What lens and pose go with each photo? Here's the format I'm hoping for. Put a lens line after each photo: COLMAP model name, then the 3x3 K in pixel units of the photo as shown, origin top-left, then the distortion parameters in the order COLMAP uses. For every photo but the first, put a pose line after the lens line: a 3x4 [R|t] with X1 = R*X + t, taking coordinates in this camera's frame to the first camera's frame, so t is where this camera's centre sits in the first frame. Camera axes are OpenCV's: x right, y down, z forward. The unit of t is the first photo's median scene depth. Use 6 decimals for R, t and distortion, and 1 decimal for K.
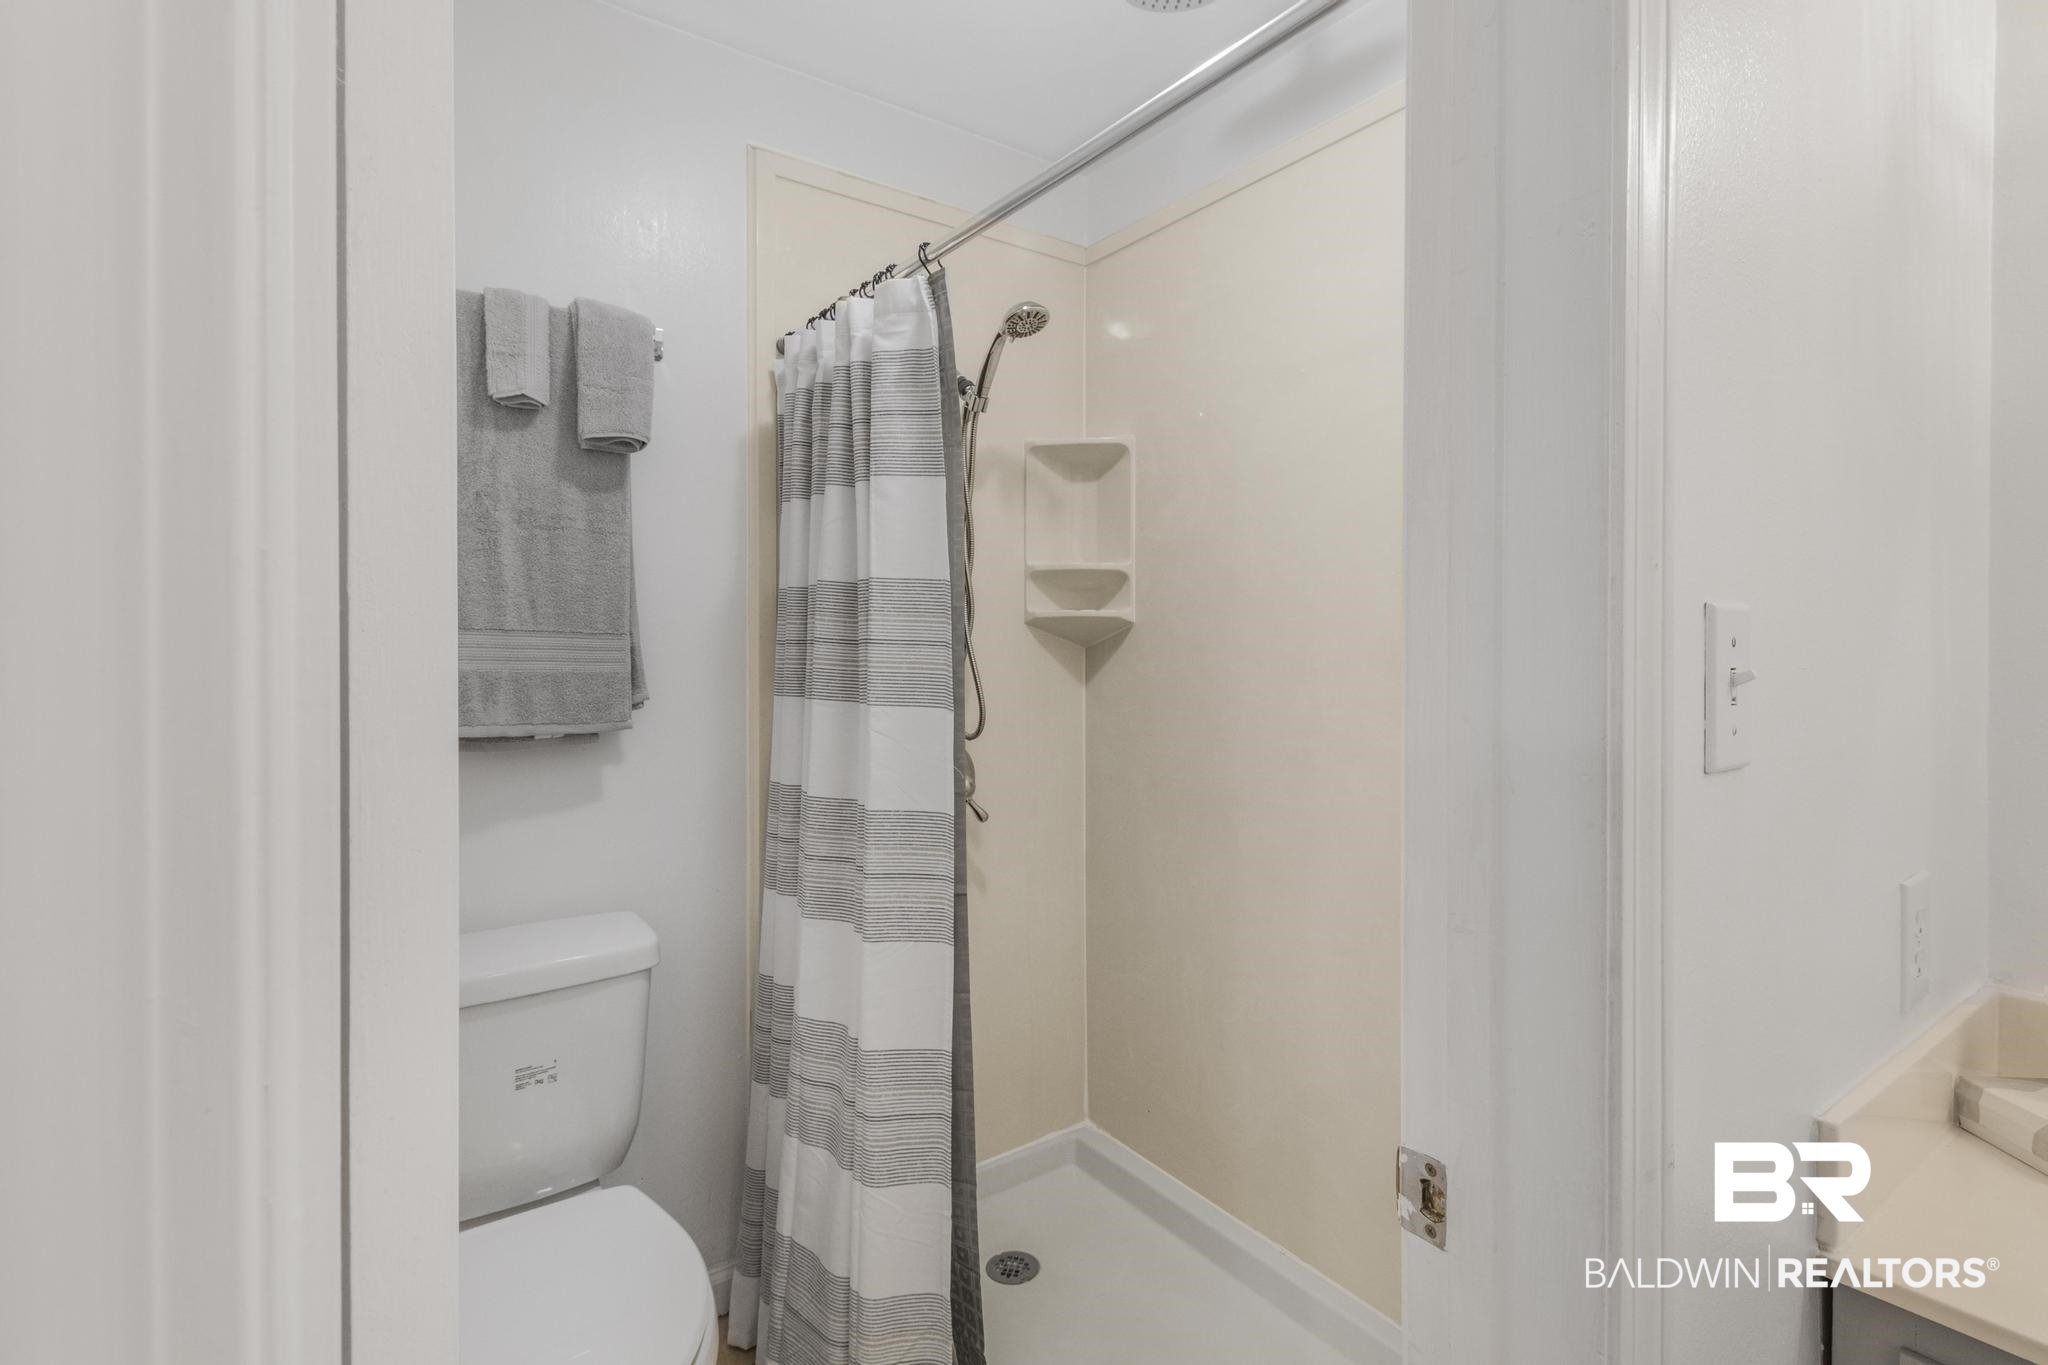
lens RADIAL K [[983.5, 0, 1042.2], [0, 983.5, 639.4], [0, 0, 1]] dist [0.017244, -0.000539]
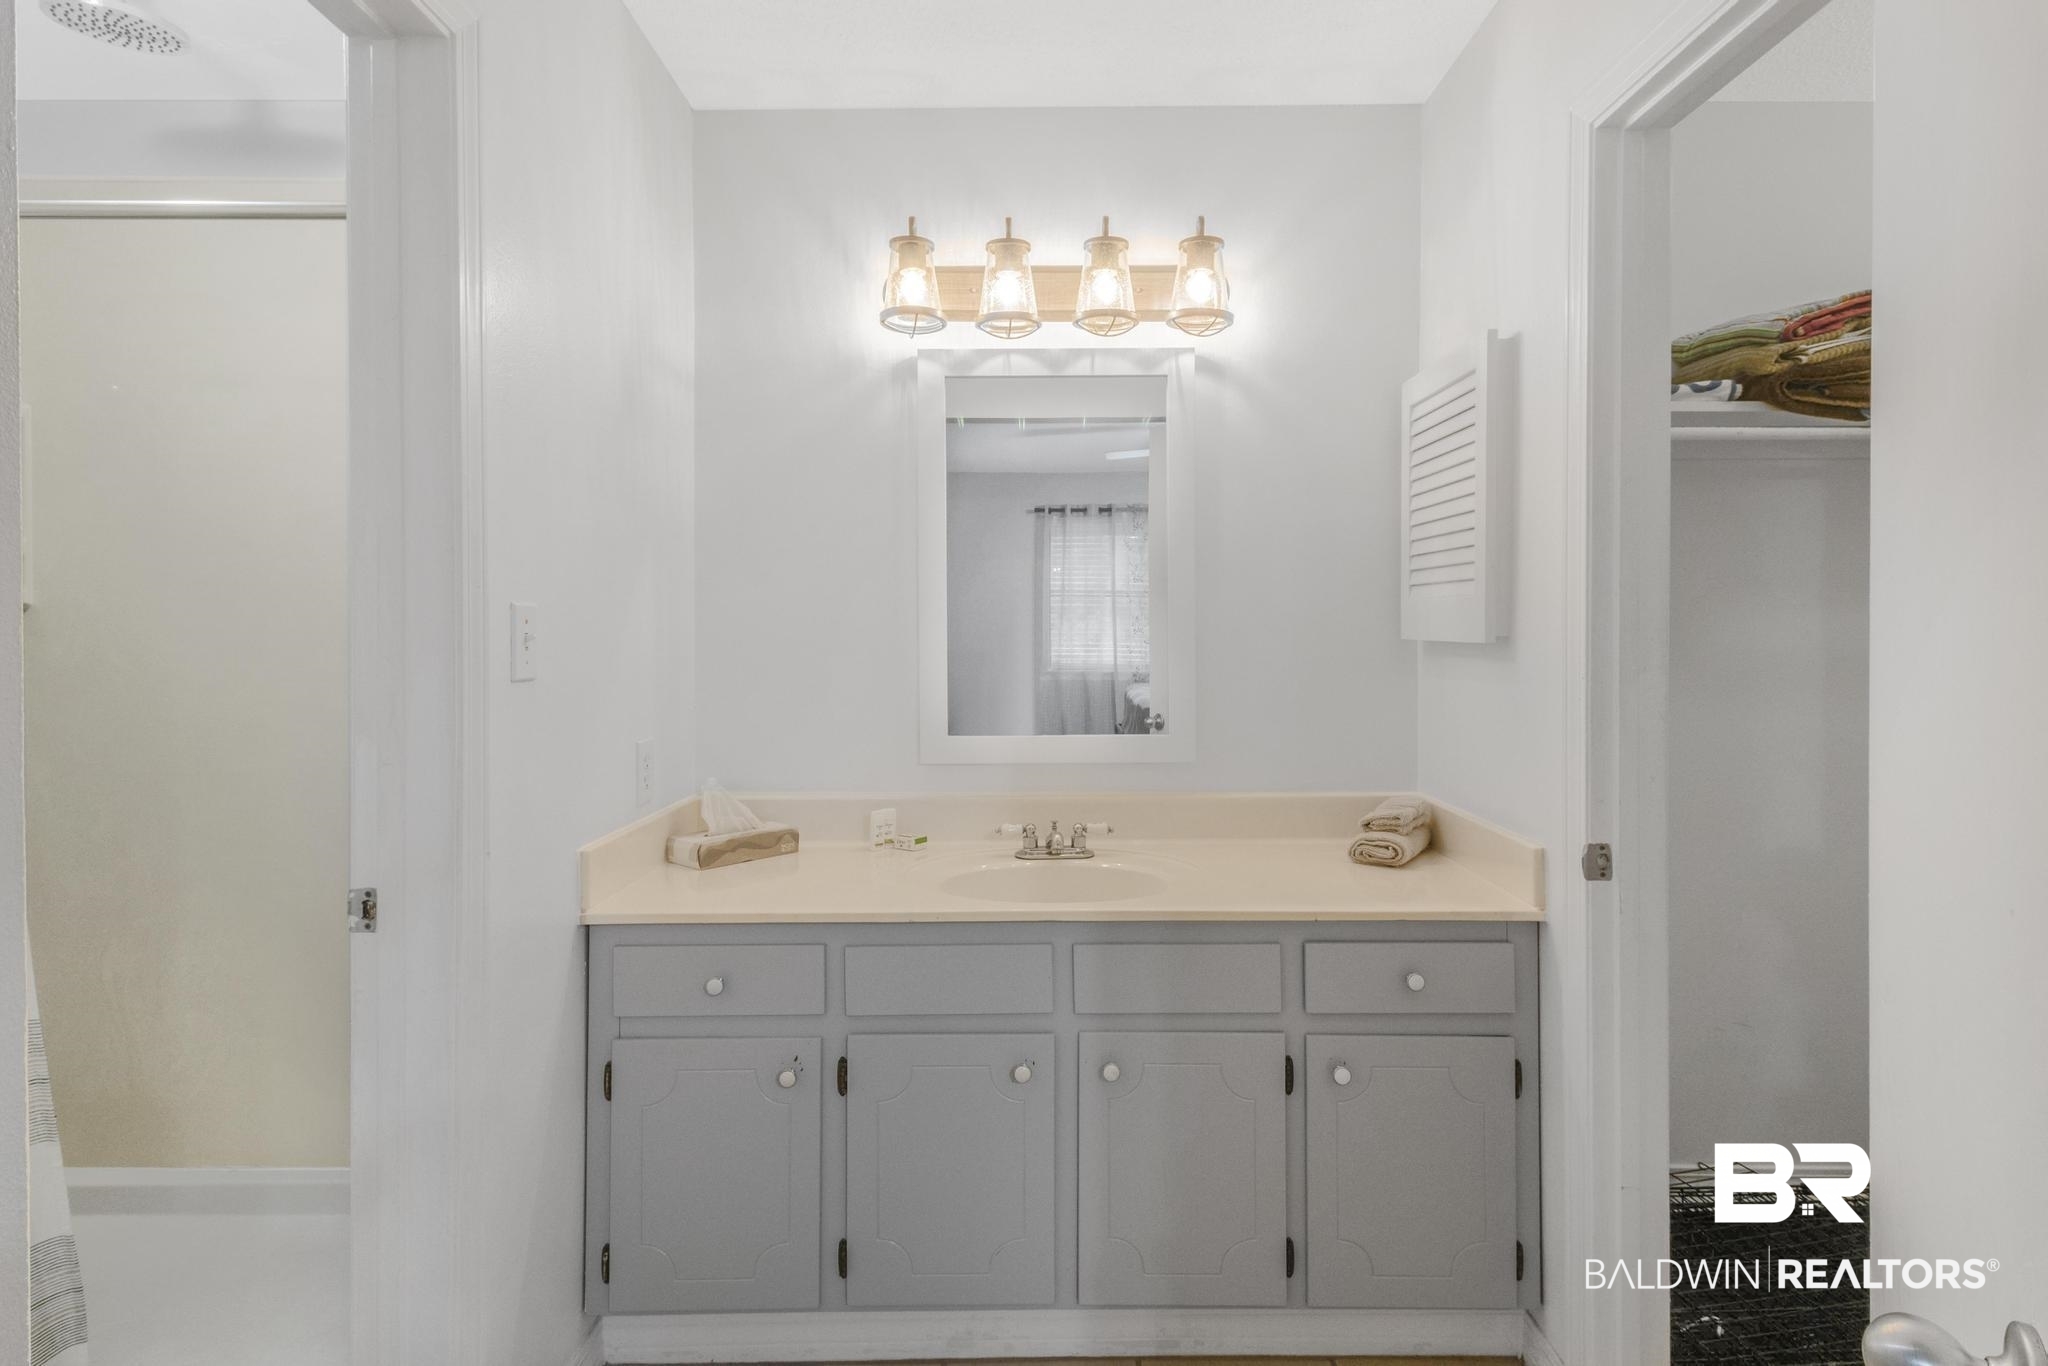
lens RADIAL K [[957.0, 0, 1021.3], [0, 957.0, 613.5], [0, 0, 1]] dist [0.016857, -0.009442]
pose [[0.579950, 0.002952, 0.814647, -0.398354], [0.005395, 0.999958, -0.007464, 0.006774], [-0.814635, 0.008723, 0.579909, -1.124481]]
